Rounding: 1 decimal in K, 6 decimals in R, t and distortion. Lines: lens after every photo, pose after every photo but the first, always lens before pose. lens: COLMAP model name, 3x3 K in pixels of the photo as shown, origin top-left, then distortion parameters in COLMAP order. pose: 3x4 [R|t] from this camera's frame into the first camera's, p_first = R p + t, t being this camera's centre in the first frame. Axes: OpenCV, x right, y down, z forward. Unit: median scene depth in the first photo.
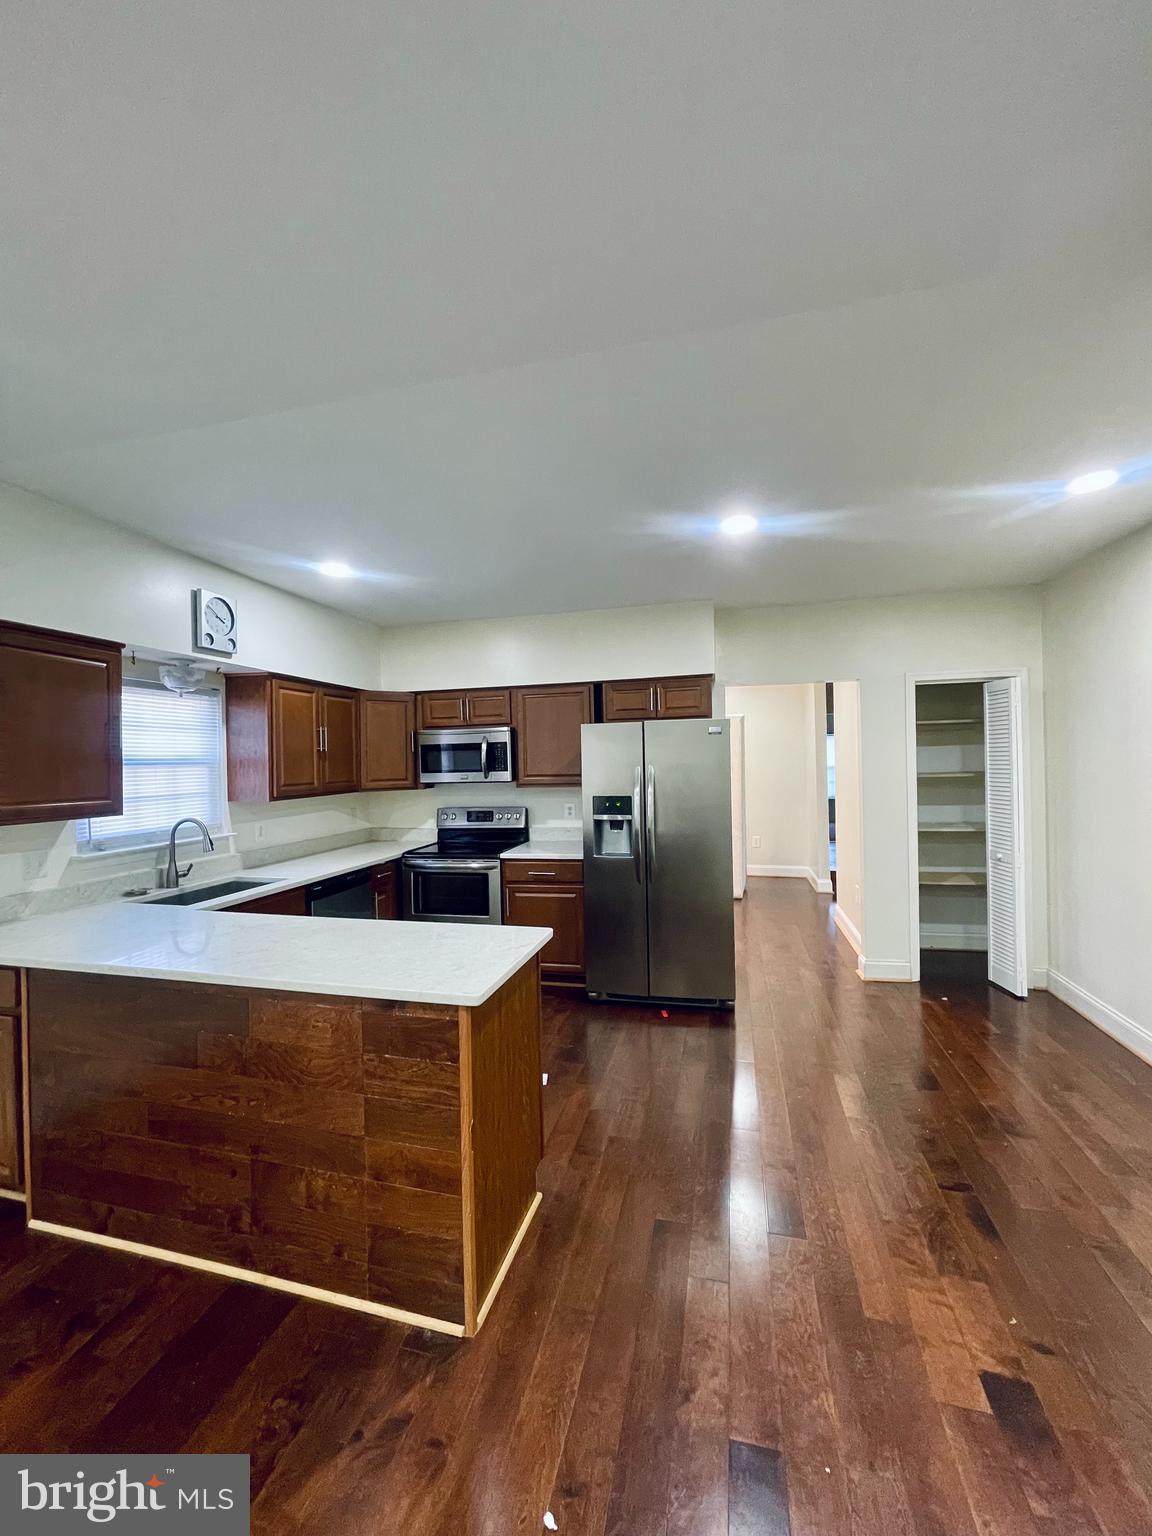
lens RADIAL K [[615.9, 0, 575.1], [0, 615.9, 764.6], [0, 0, 1]] dist [-0.002539, 0.000548]
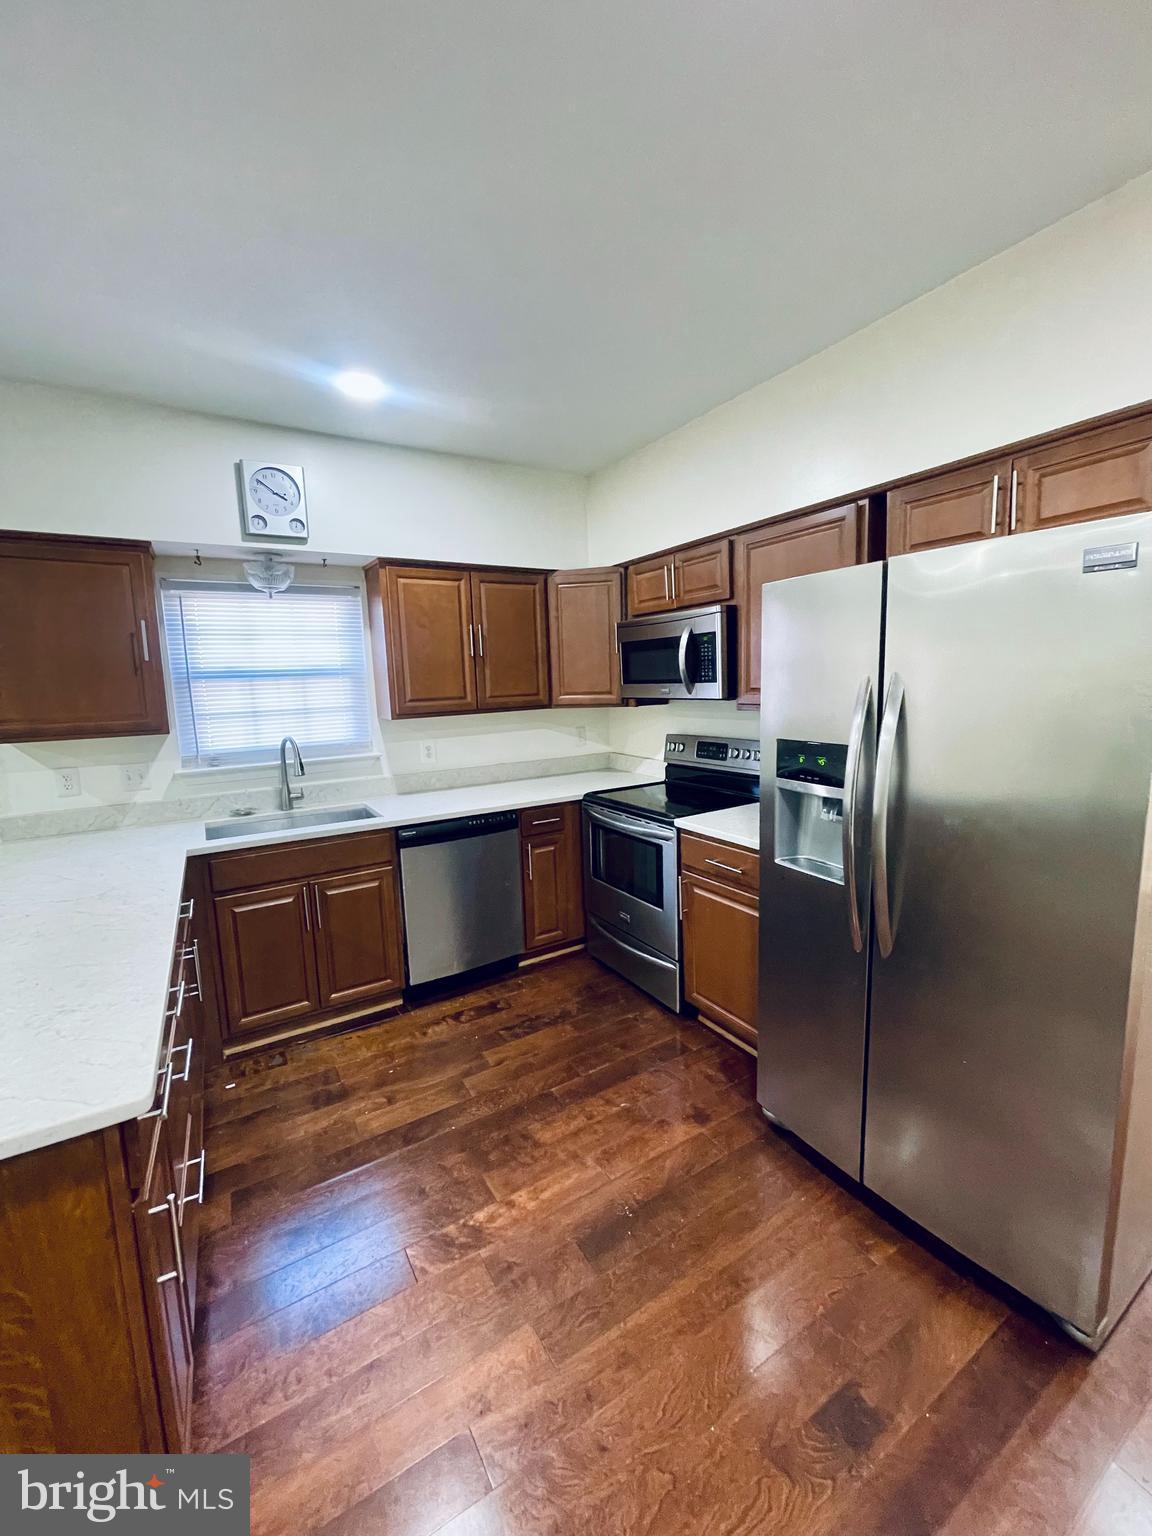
lens RADIAL K [[615.9, 0, 575.5], [0, 615.9, 767.0], [0, 0, 1]] dist [-0.002539, 0.000548]
pose [[0.708660, 0.101086, -0.698271, 0.241279], [0.014015, 0.987471, 0.157175, -0.003995], [0.705411, -0.121170, 0.698365, 0.533788]]
